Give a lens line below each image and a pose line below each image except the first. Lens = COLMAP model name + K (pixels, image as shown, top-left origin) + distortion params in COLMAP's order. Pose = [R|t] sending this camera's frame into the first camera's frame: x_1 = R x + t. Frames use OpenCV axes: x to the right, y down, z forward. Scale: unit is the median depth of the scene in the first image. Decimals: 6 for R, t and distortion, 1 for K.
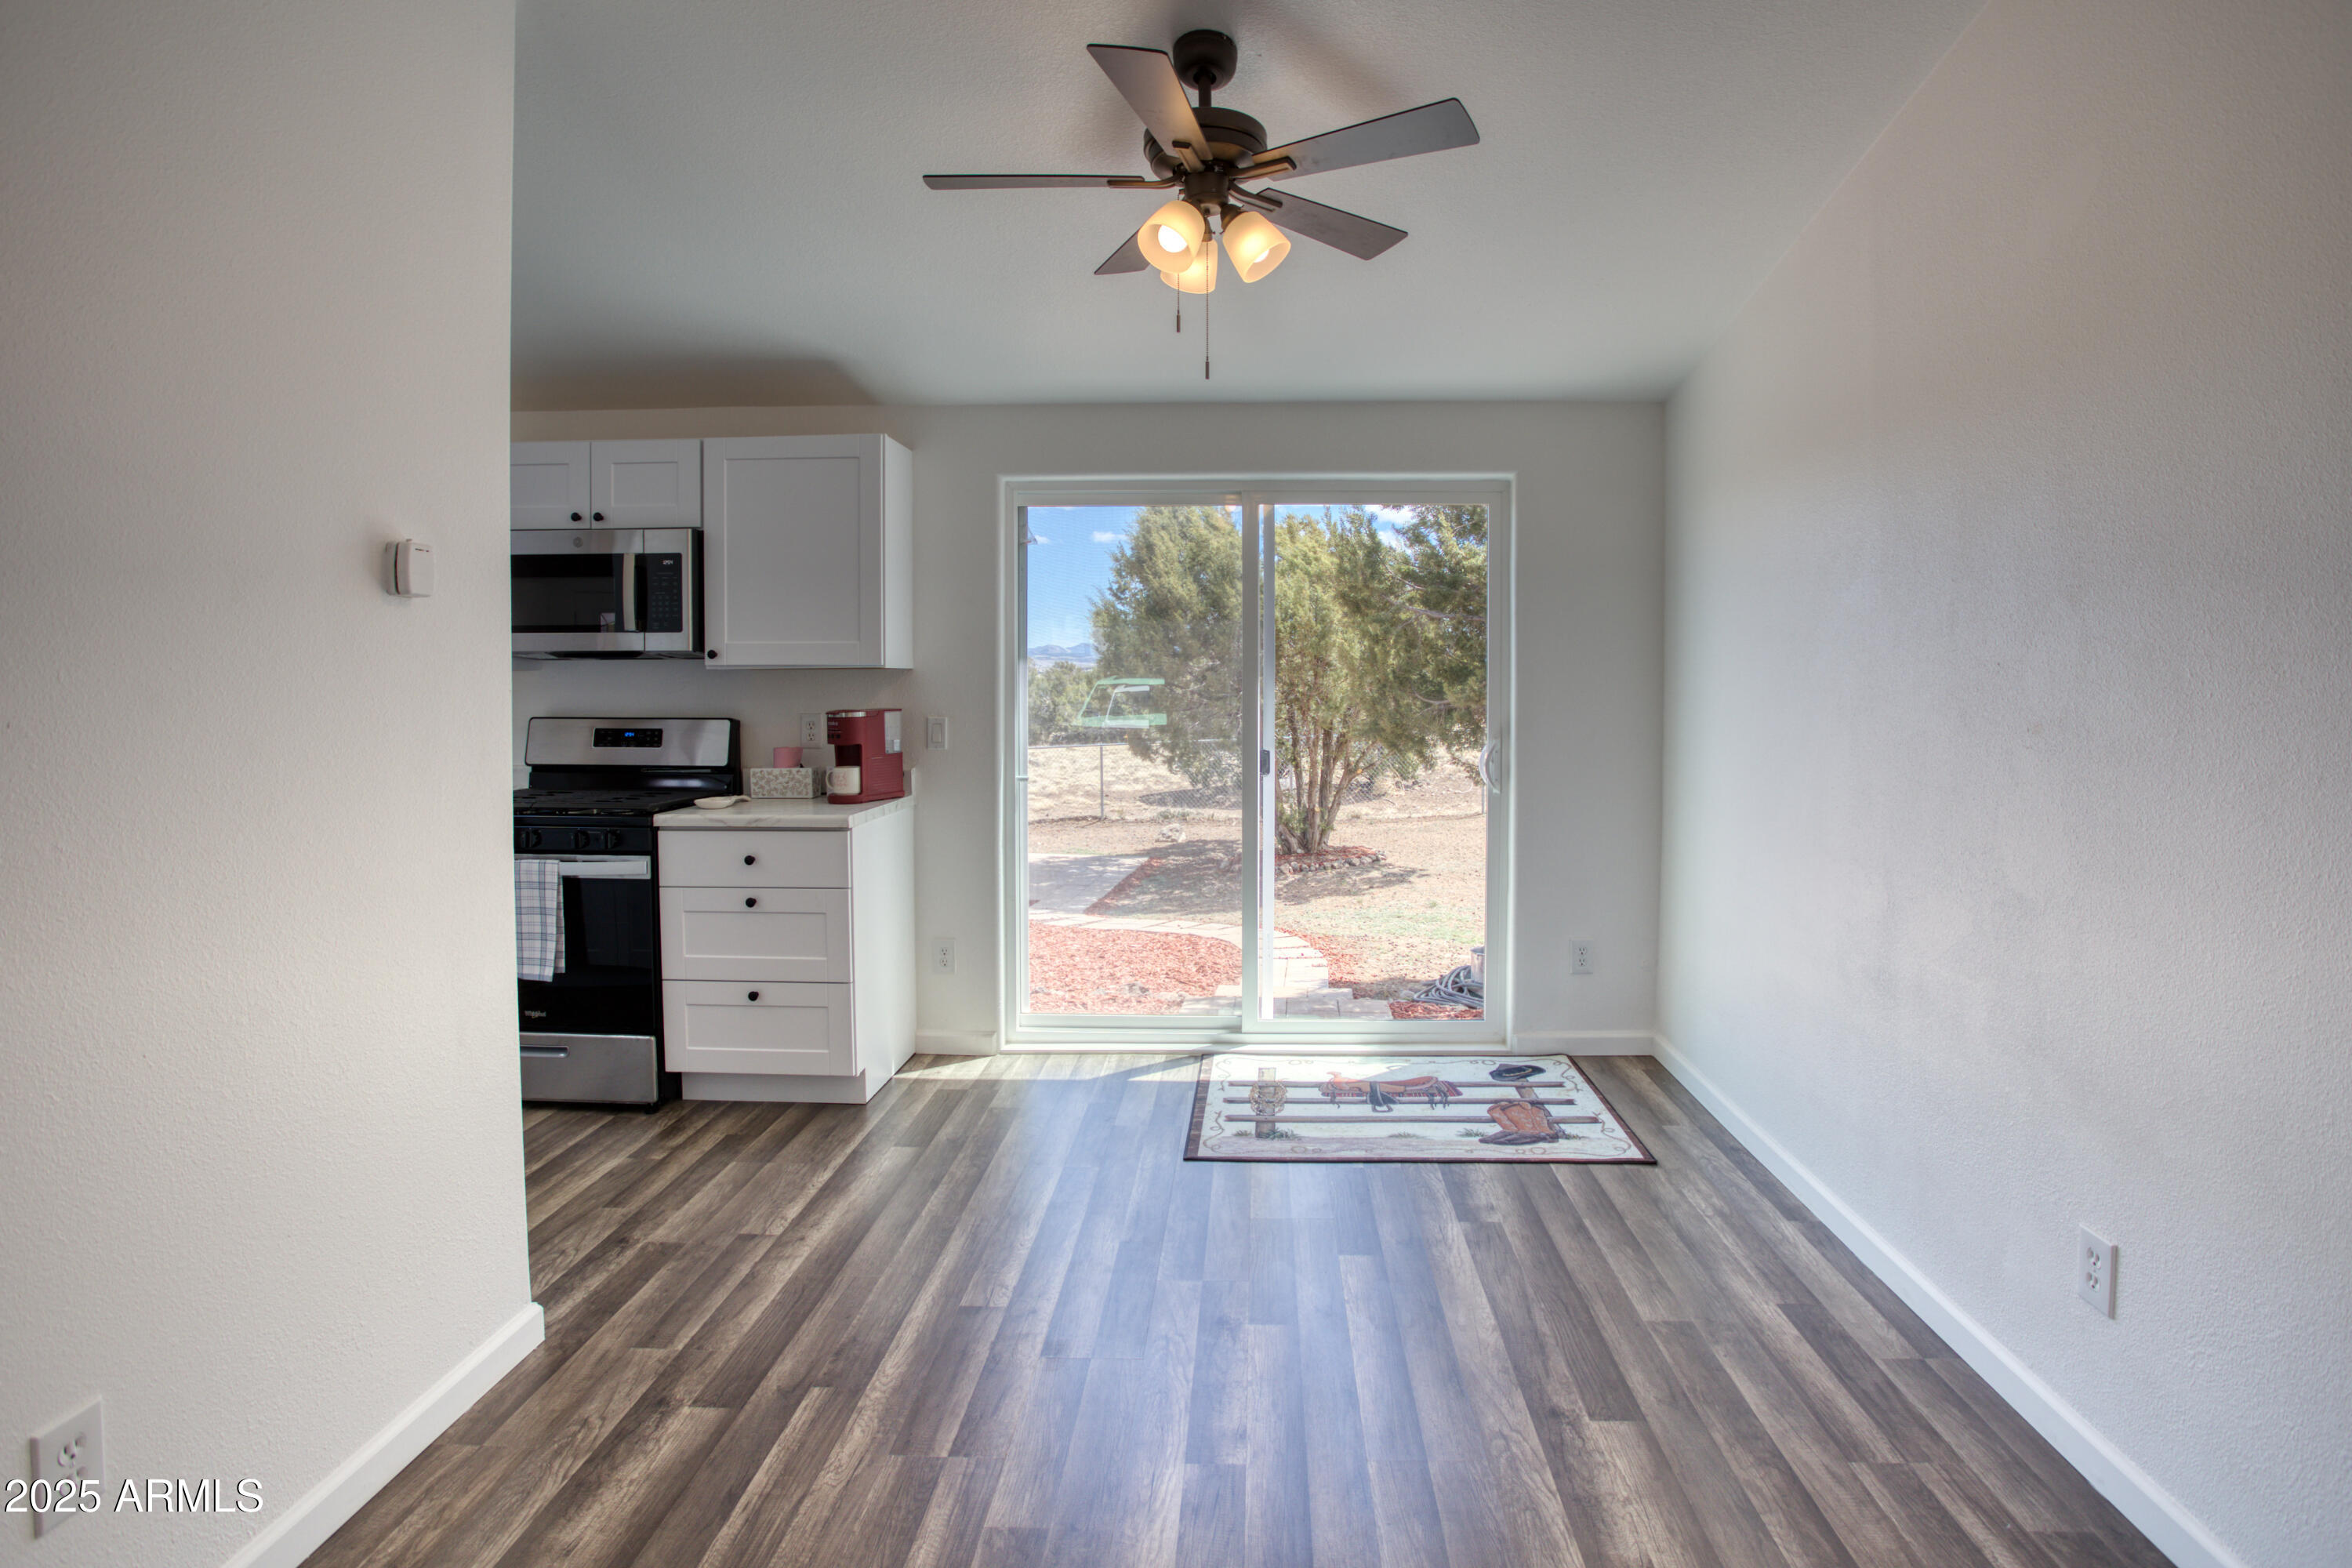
lens RADIAL K [[1248.7, 0, 1192.7], [0, 1248.7, 743.9], [0, 0, 1]] dist [-0.066353, 0.022327]
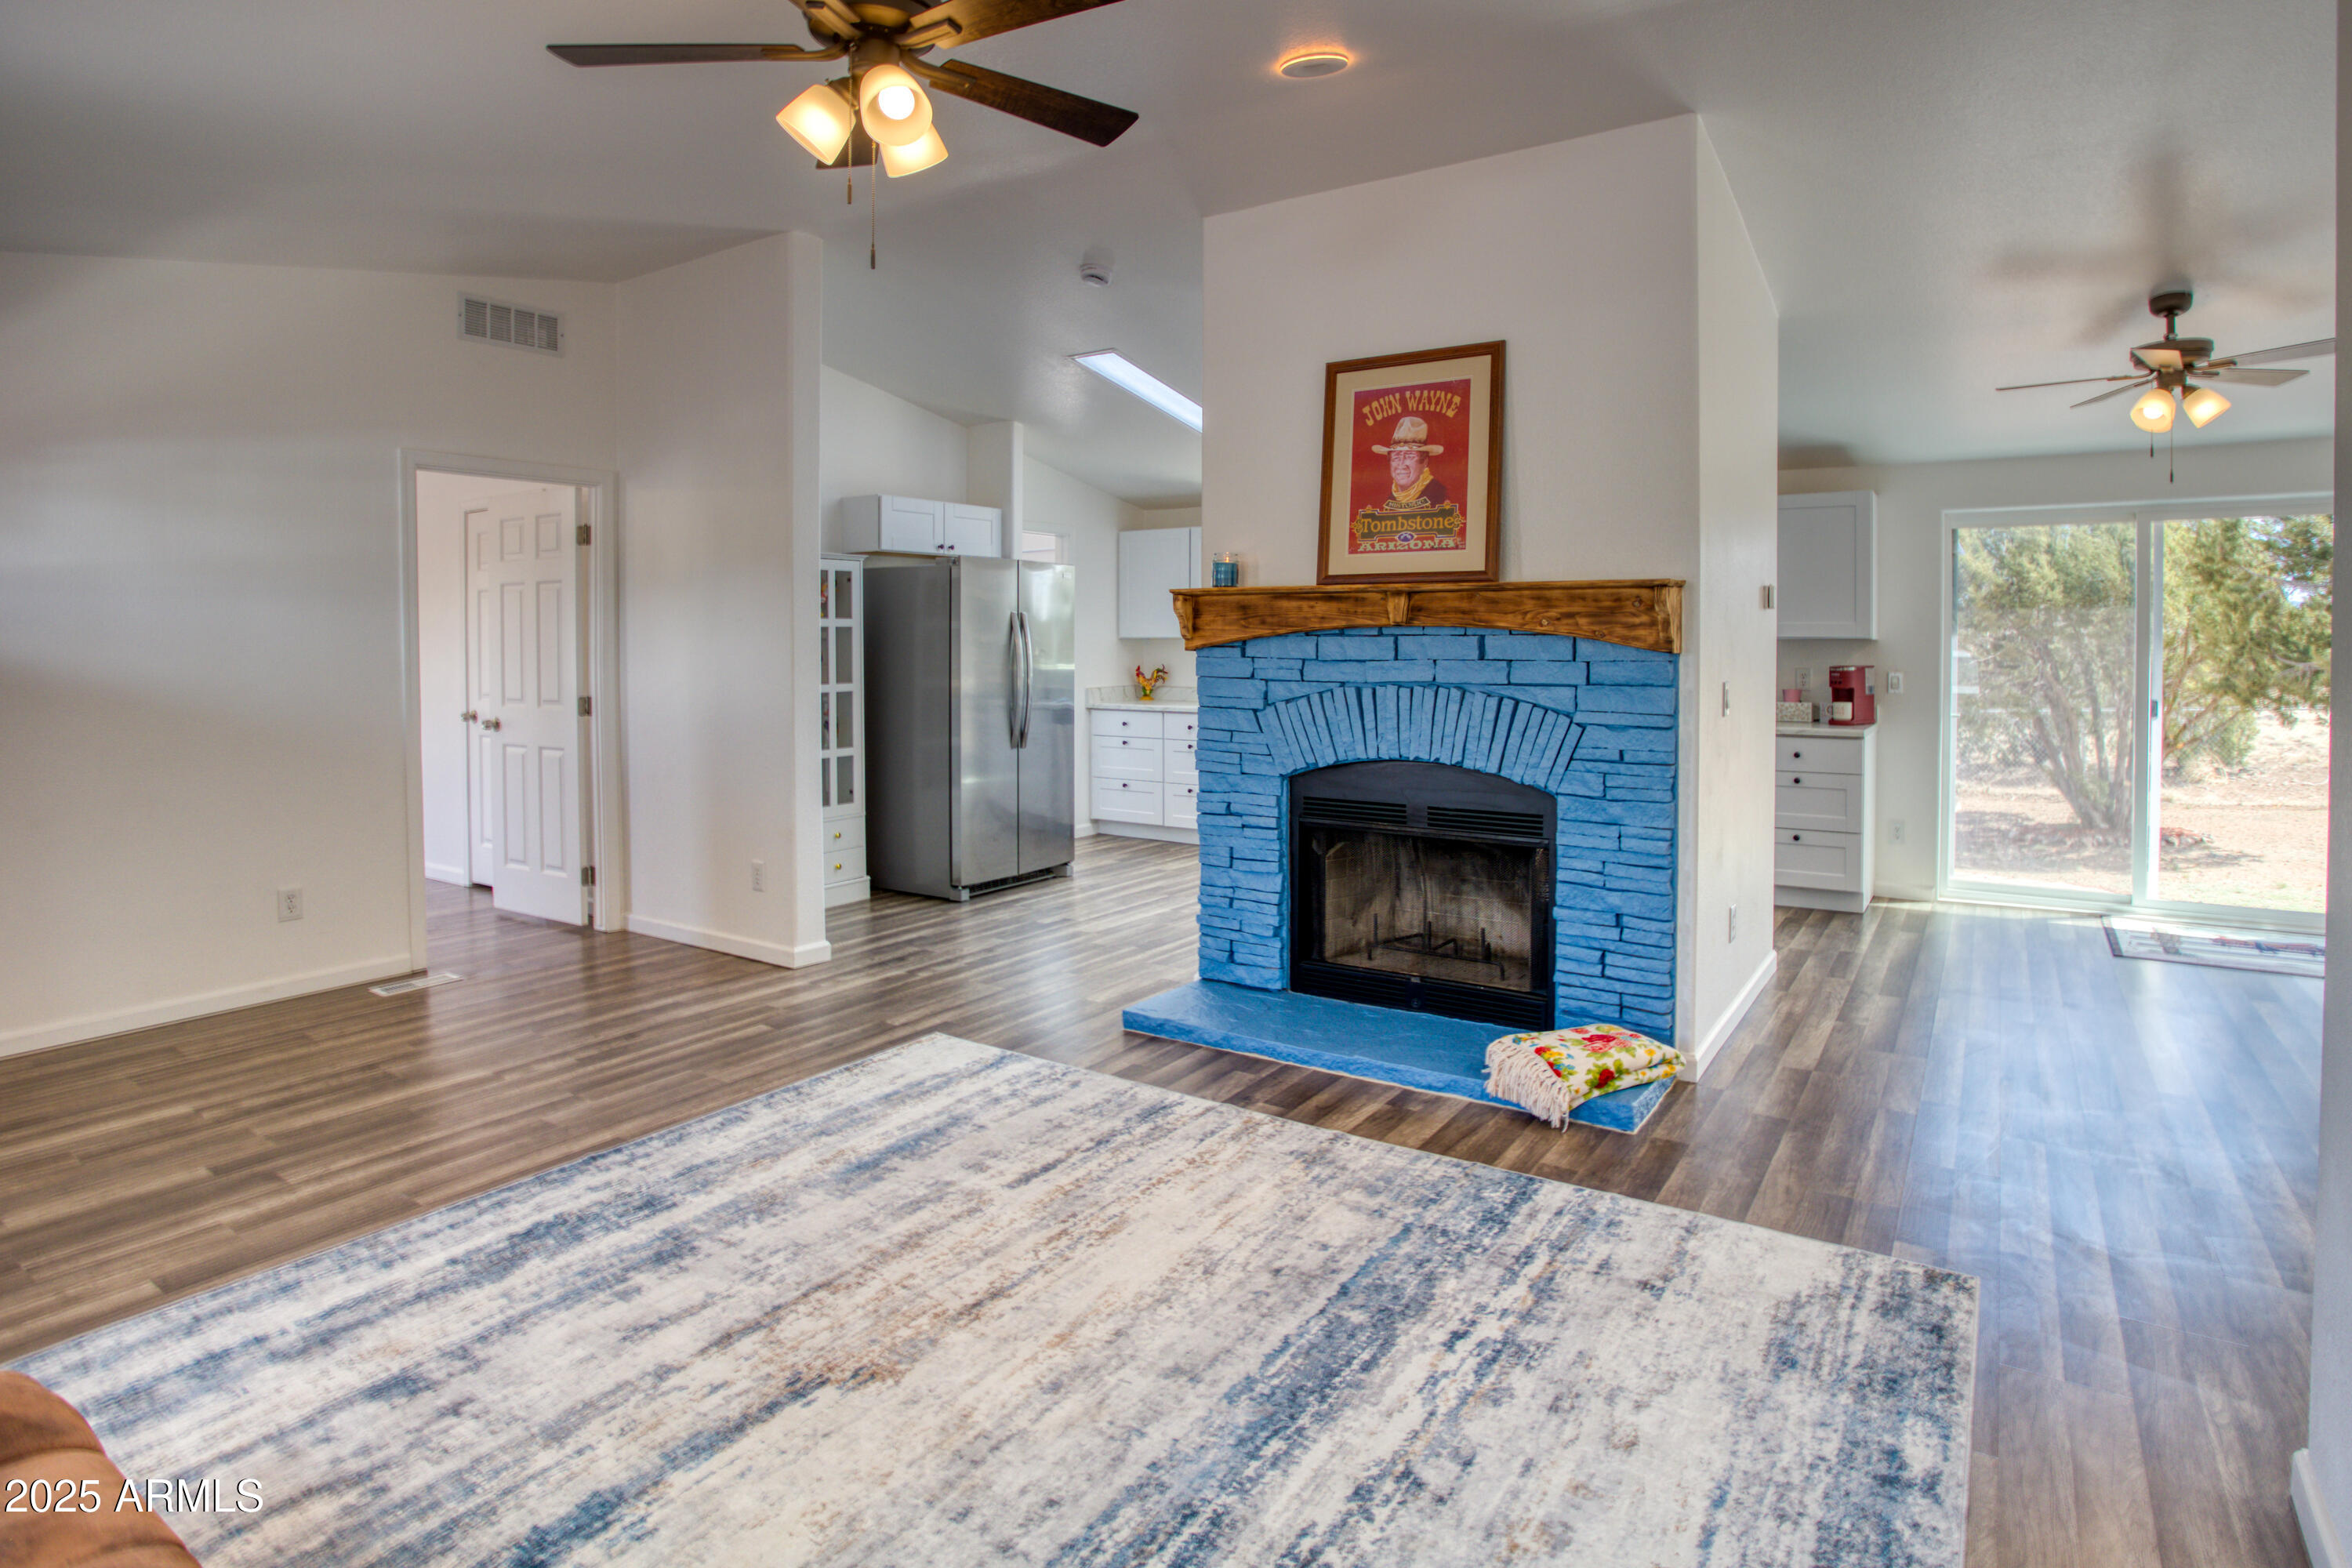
lens RADIAL K [[1248.7, 0, 1165.2], [0, 1248.7, 653.2], [0, 0, 1]] dist [-0.066353, 0.022327]
pose [[0.853813, 0.001601, -0.520578, -0.183658], [-0.027227, 0.998764, -0.041584, 0.040487], [0.519868, 0.049679, 0.852801, -0.698388]]
